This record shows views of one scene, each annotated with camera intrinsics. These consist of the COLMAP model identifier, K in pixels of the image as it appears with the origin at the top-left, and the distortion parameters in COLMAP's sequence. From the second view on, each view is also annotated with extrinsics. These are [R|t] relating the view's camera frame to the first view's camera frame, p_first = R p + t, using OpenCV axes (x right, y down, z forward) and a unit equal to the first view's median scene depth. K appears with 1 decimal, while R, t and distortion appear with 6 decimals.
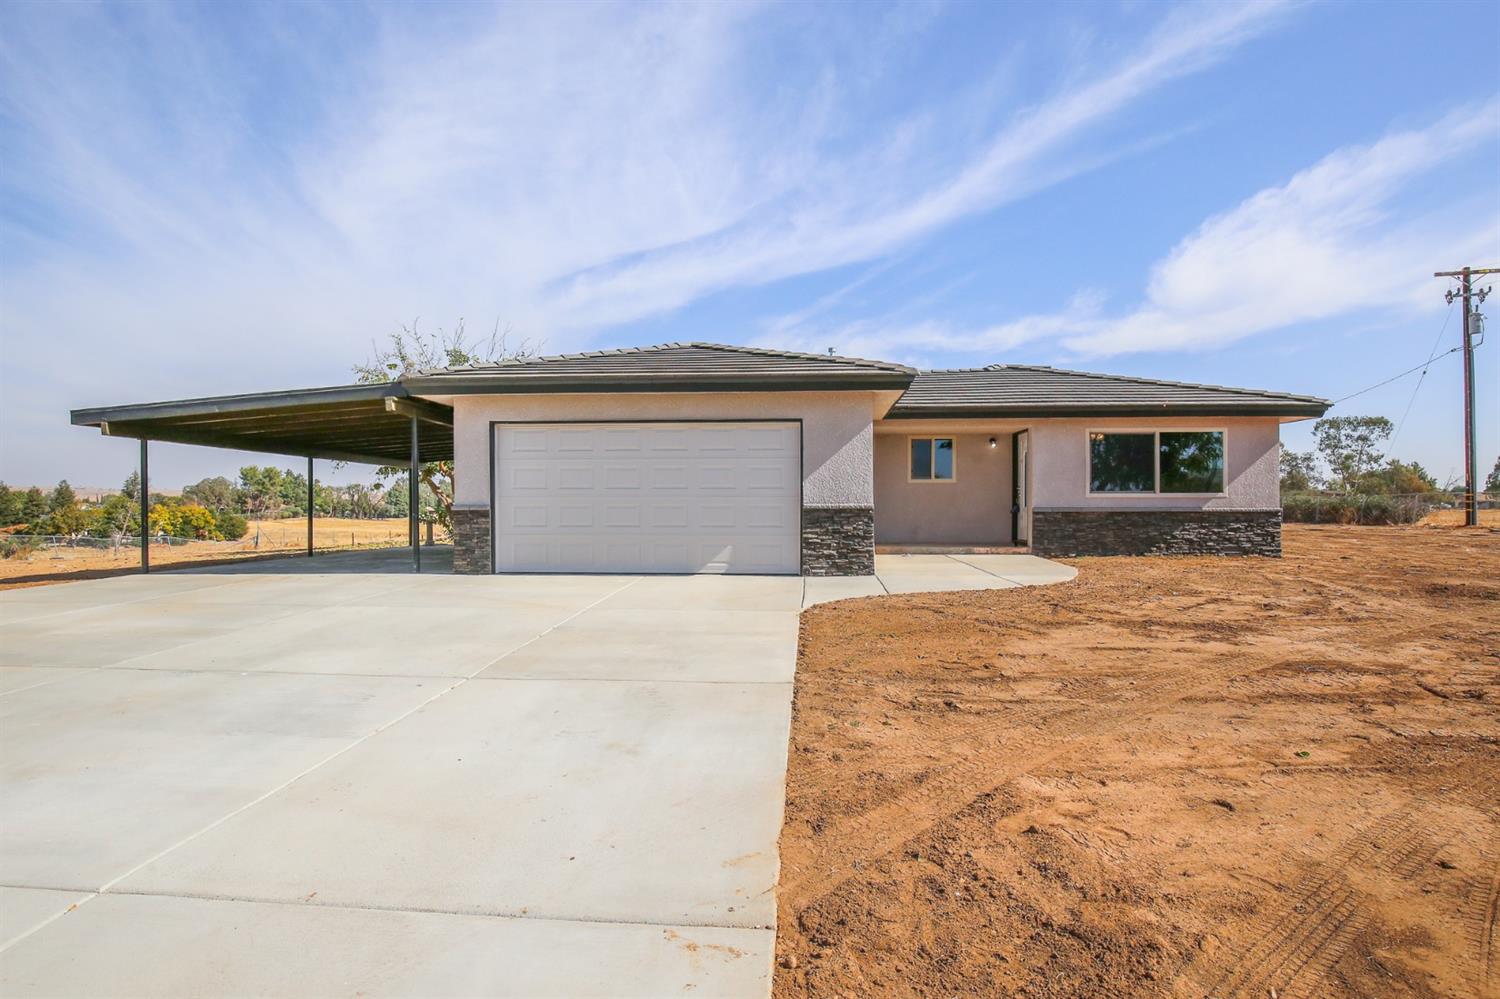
lens RADIAL K [[726.6, 0, 777.2], [0, 726.6, 512.8], [0, 0, 1]] dist [-0.021908, 0.001267]
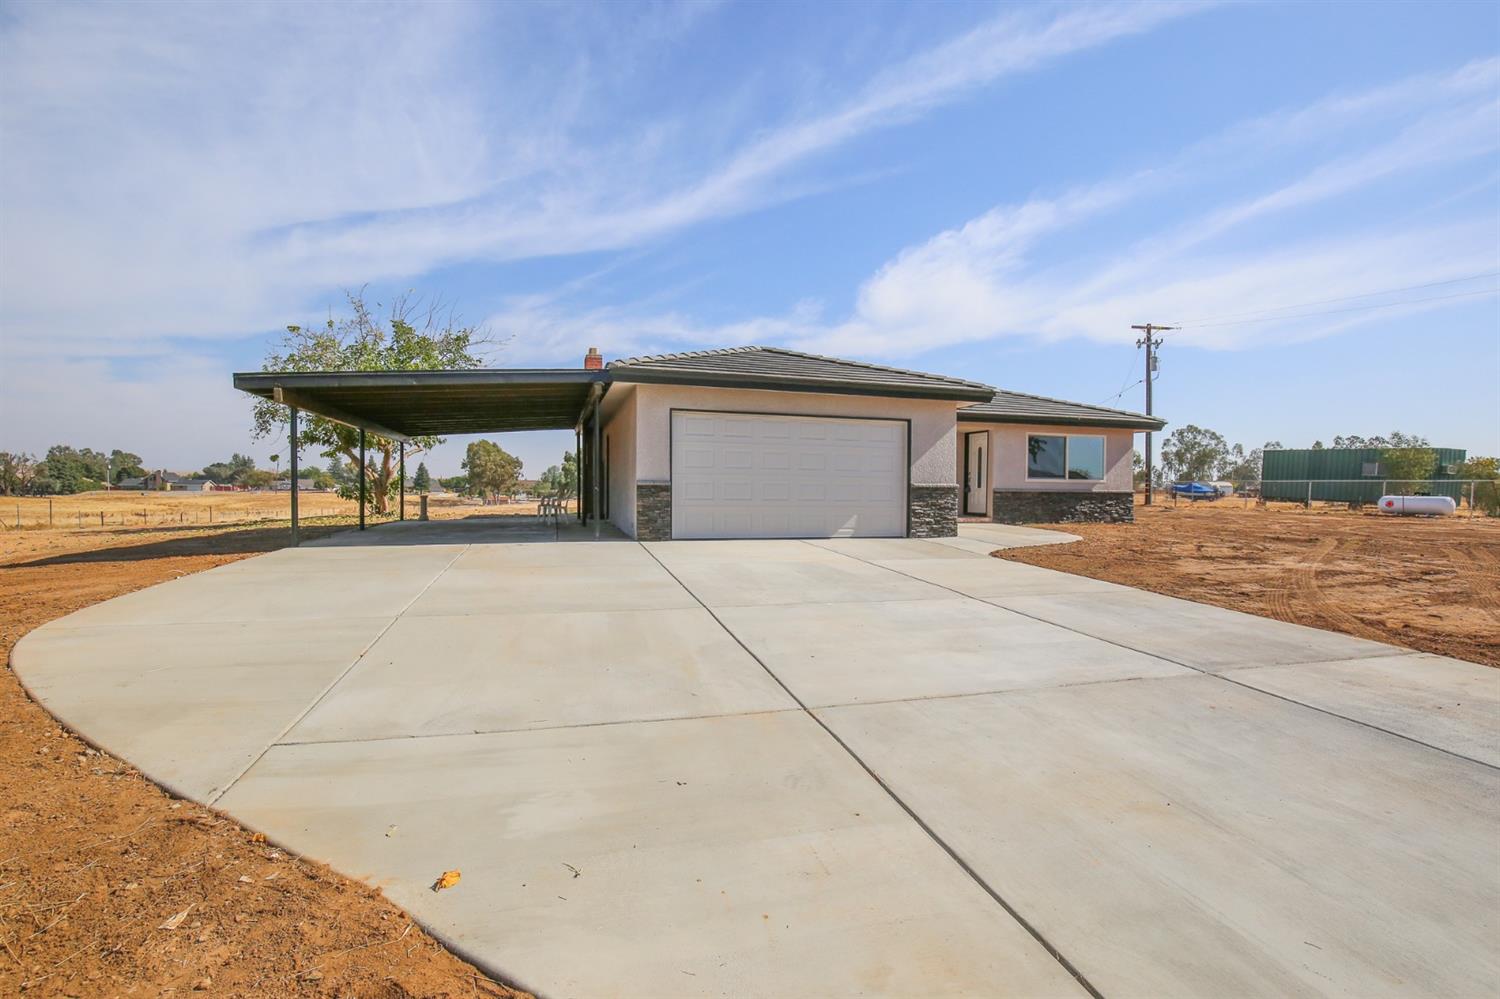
lens RADIAL K [[692.8, 0, 755.0], [0, 692.8, 507.3], [0, 0, 1]] dist [-0.035082, 0.008224]
pose [[0.941746, 0.001386, 0.336323, -0.507406], [-0.008050, 0.999798, 0.018421, 0.007796], [-0.336230, -0.020055, 0.941566, -0.070705]]
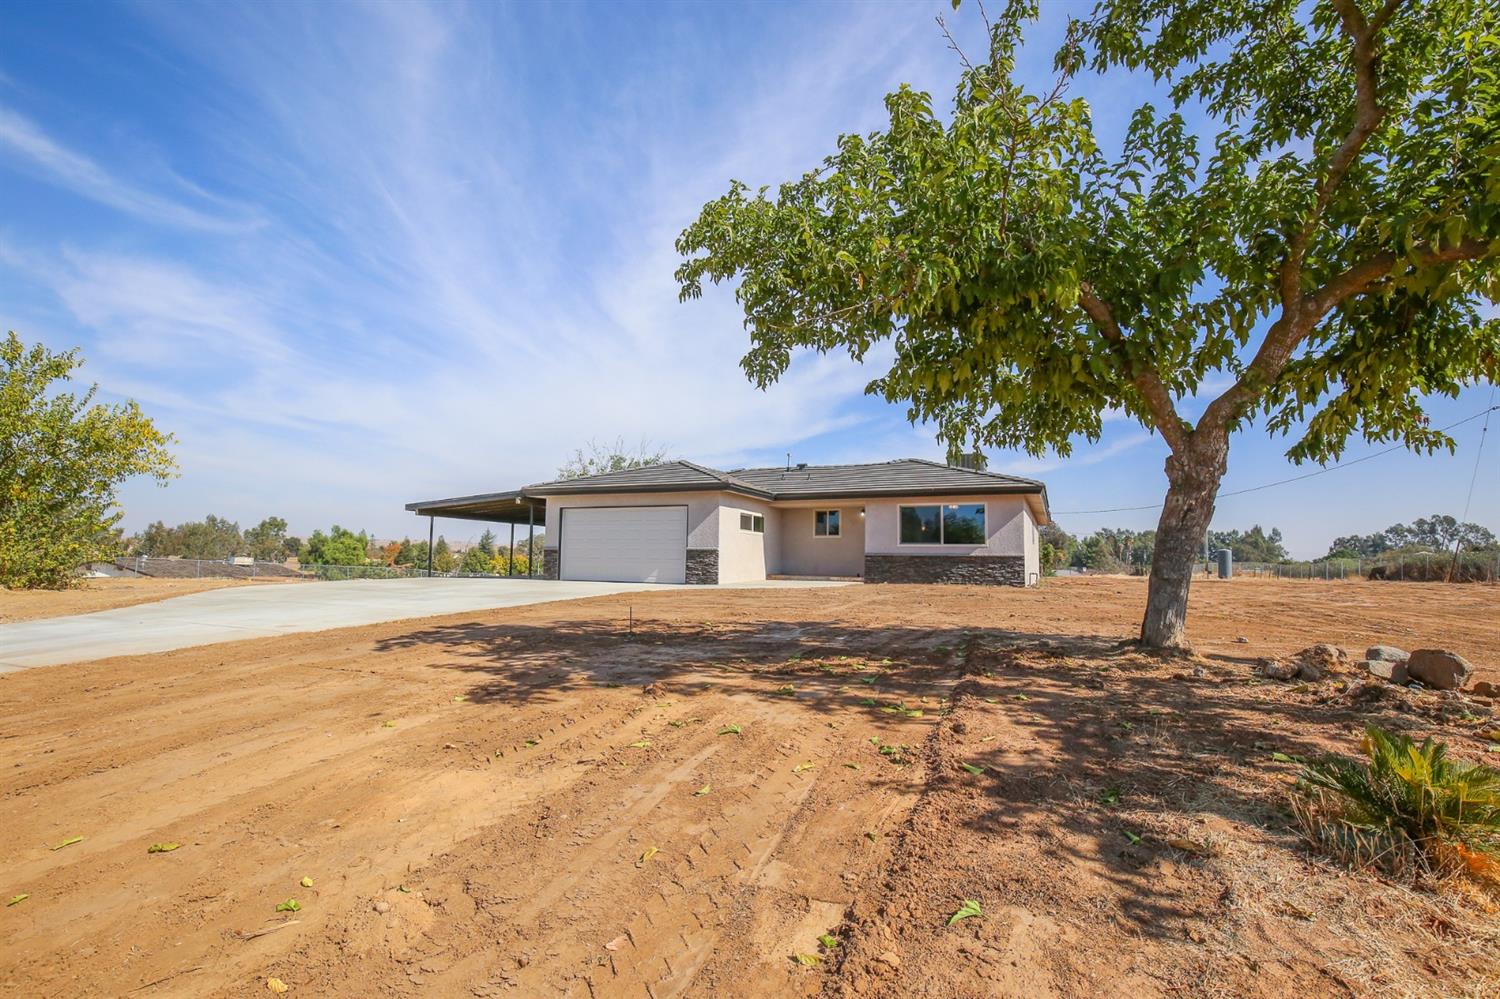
lens RADIAL K [[724.9, 0, 776.6], [0, 724.9, 467.7], [0, 0, 1]] dist [-0.031596, 0.007812]
pose [[0.940192, -0.031089, -0.339224, 0.725854], [-0.017561, 0.990079, -0.139410, 0.033381], [0.340193, 0.137029, 0.930318, -0.603611]]
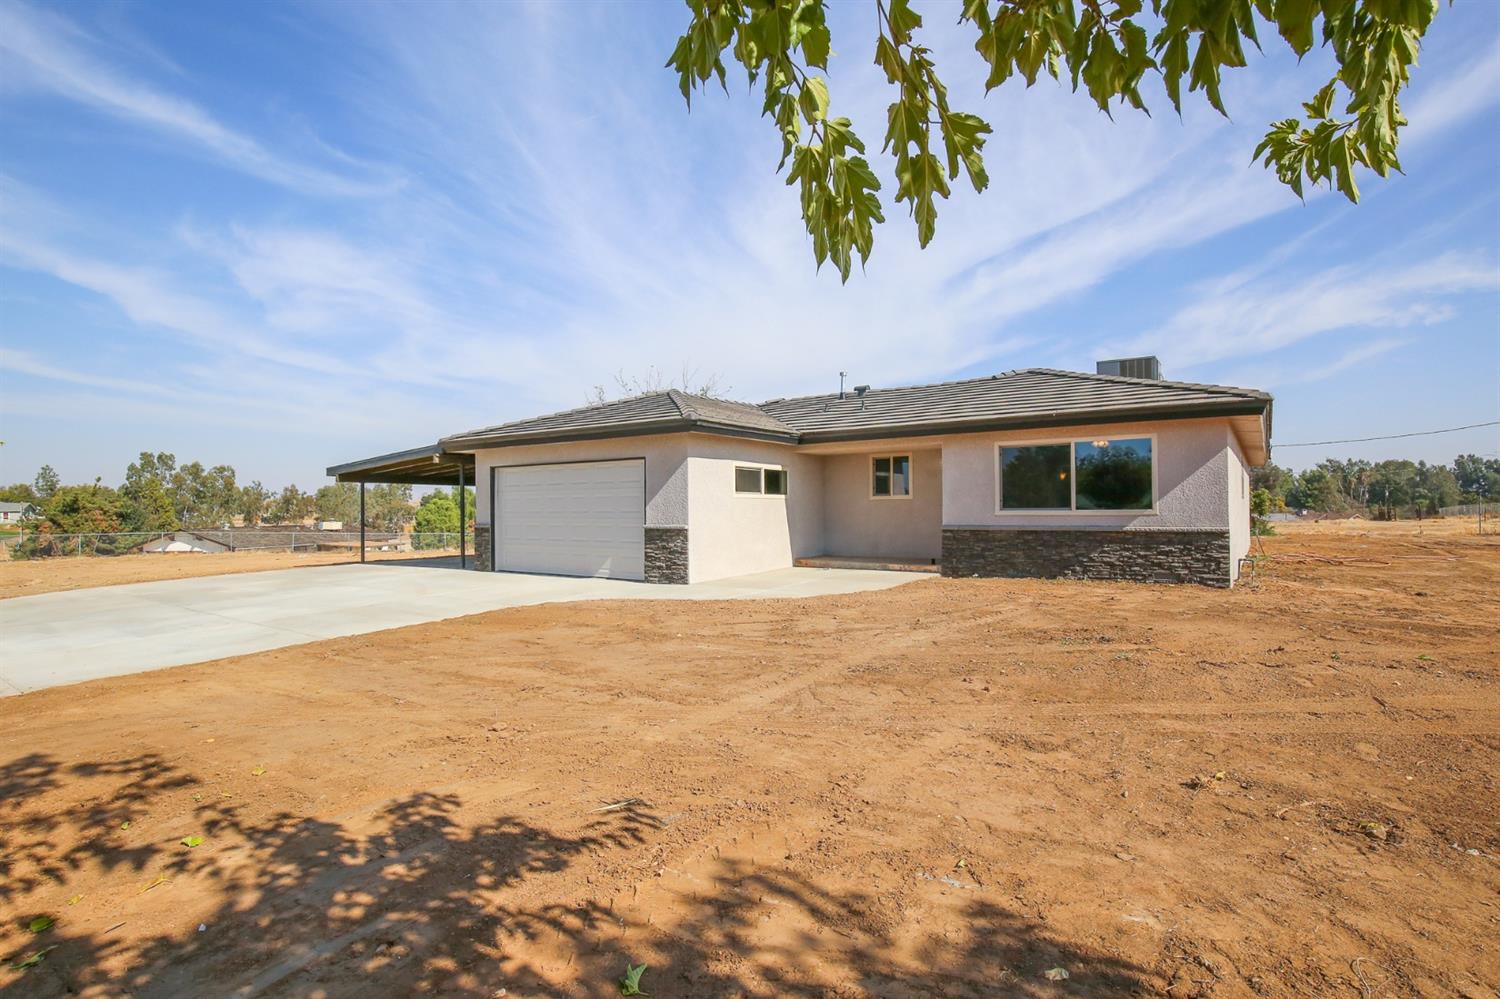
lens RADIAL K [[767.1, 0, 786.3], [0, 767.1, 491.5], [0, 0, 1]] dist [-0.019247, 0.000401]
pose [[0.857325, -0.016363, -0.514515, 0.710206], [0.001733, 0.999581, -0.028902, -0.023678], [0.514772, 0.023887, 0.856994, -0.002250]]
